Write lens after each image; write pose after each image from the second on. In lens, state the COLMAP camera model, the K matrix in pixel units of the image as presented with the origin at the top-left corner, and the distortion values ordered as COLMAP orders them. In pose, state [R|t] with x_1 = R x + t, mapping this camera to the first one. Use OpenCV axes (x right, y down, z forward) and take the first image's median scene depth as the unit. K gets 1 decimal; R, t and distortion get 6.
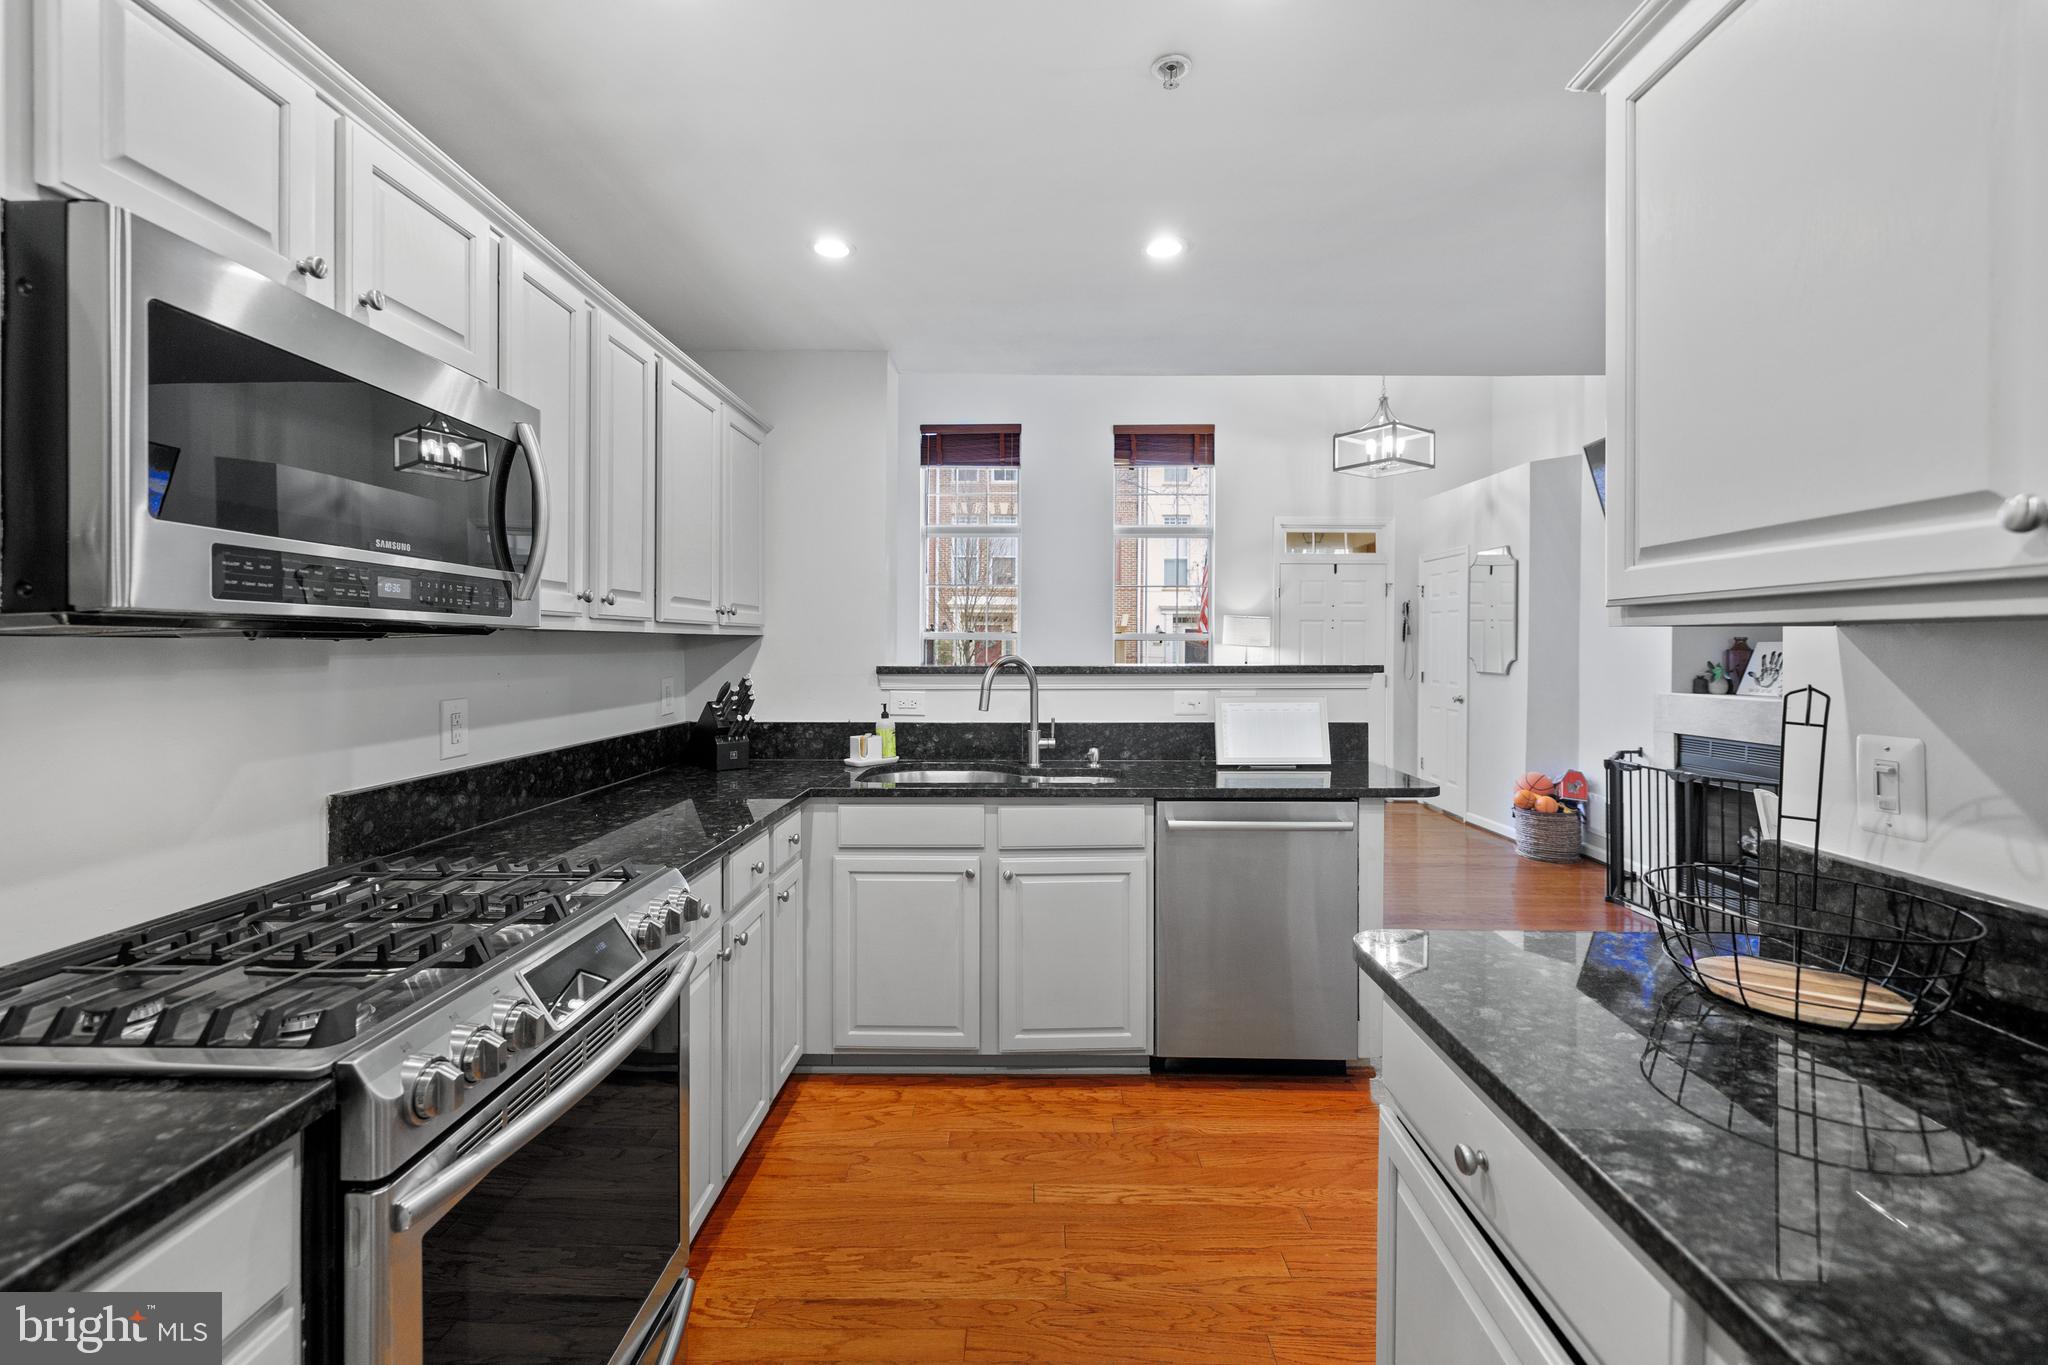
lens RADIAL K [[865.1, 0, 1027.8], [0, 865.1, 651.1], [0, 0, 1]] dist [-0.001651, -0.001271]
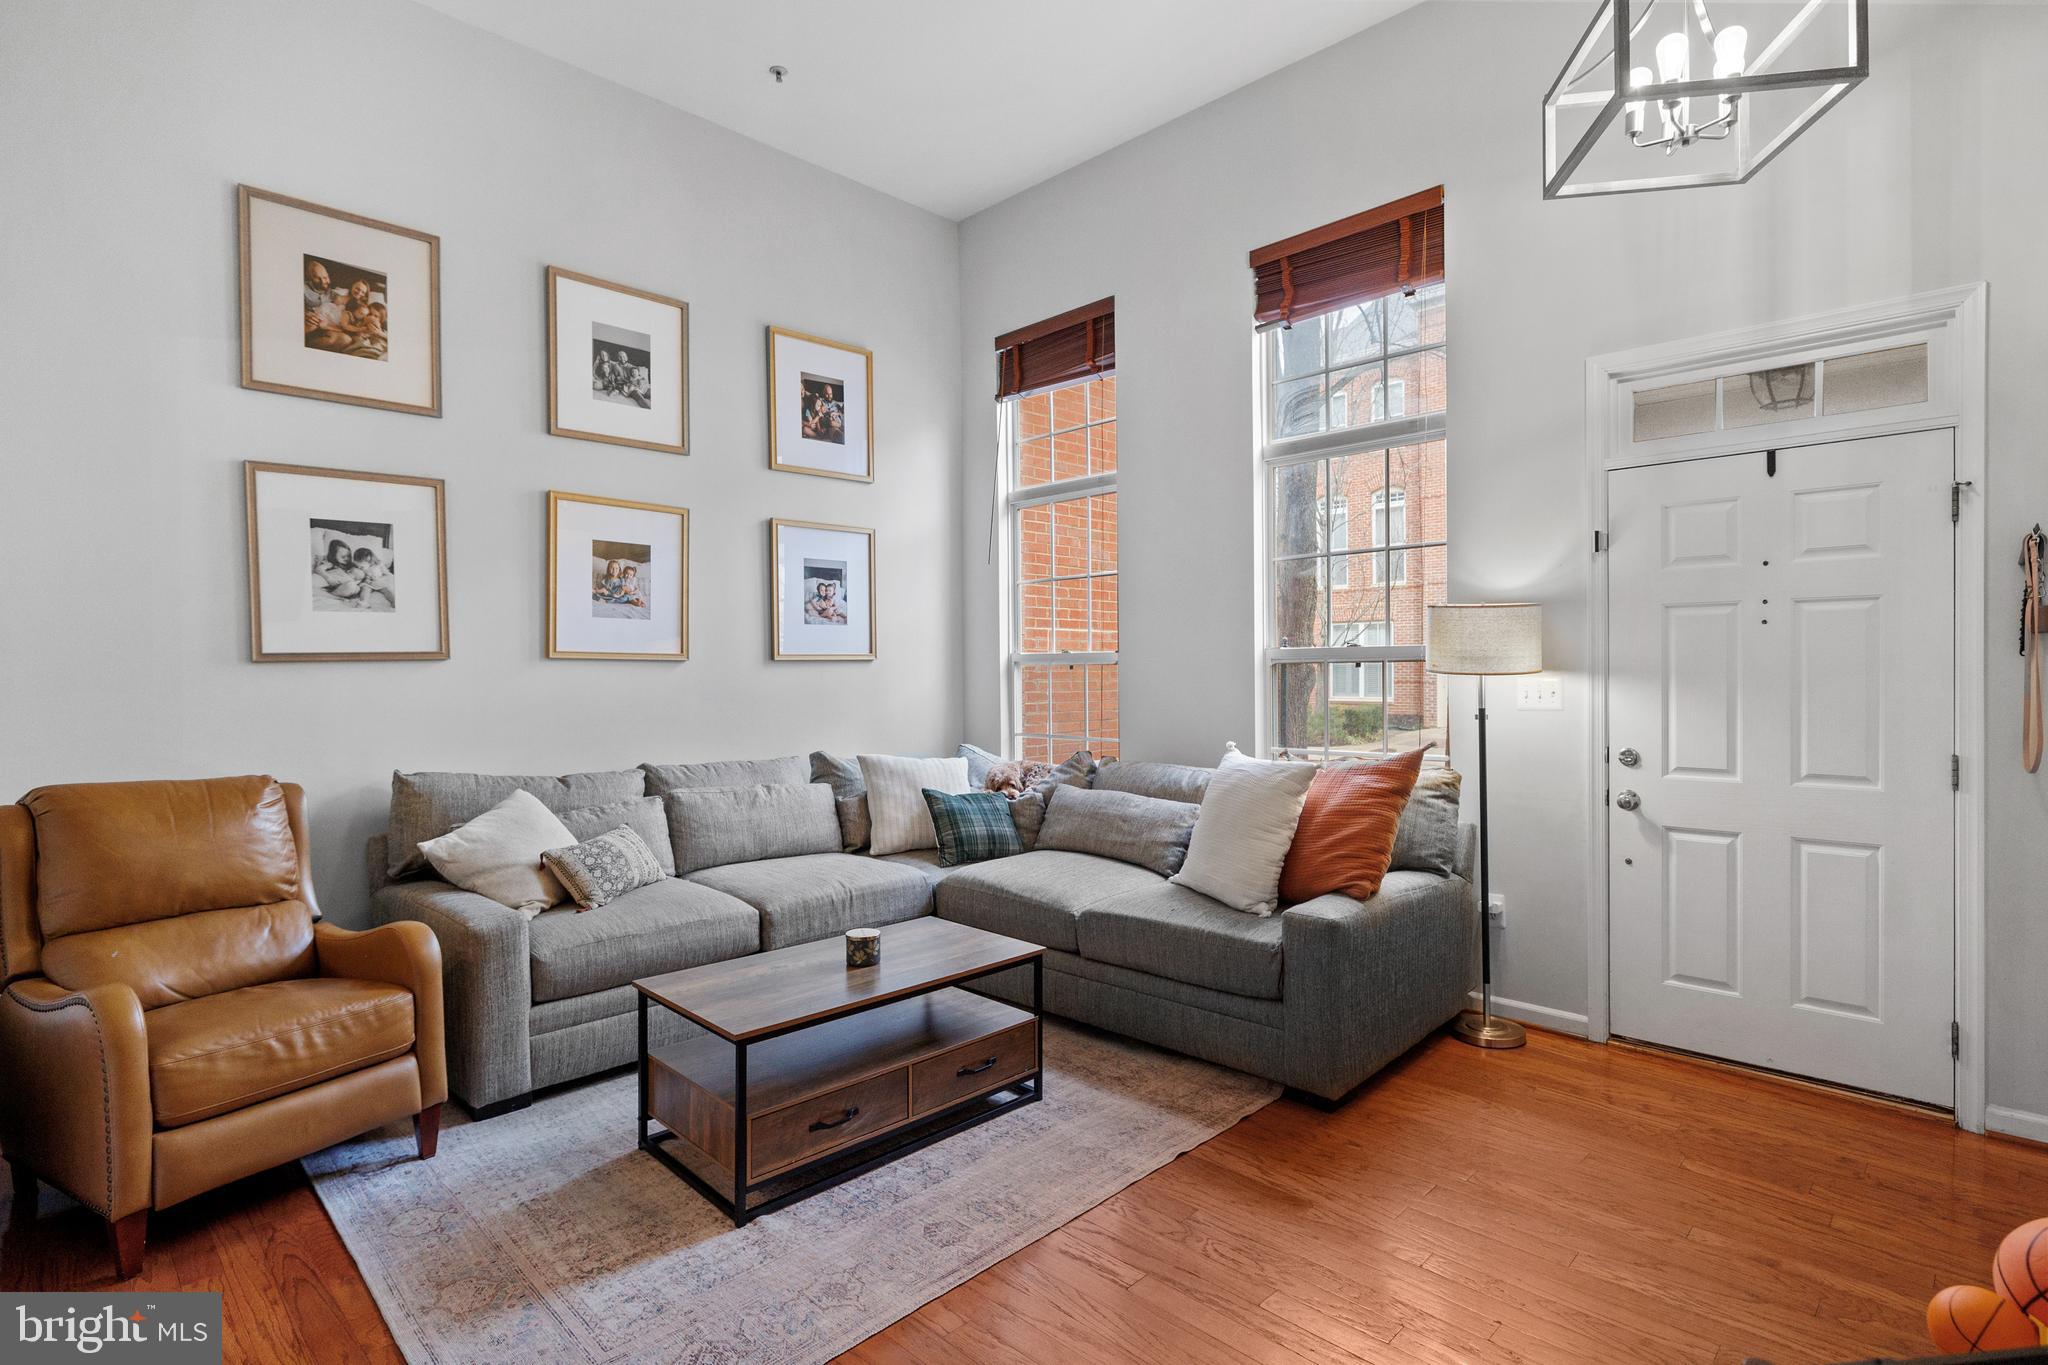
lens RADIAL K [[1021.3, 0, 1026.8], [0, 1021.3, 671.7], [0, 0, 1]] dist [-0.009385, 0.001285]
pose [[0.720450, -0.006426, -0.693478, 1.229417], [0.004506, 0.999979, -0.004585, -0.013094], [0.693493, 0.000178, 0.720464, 1.329371]]
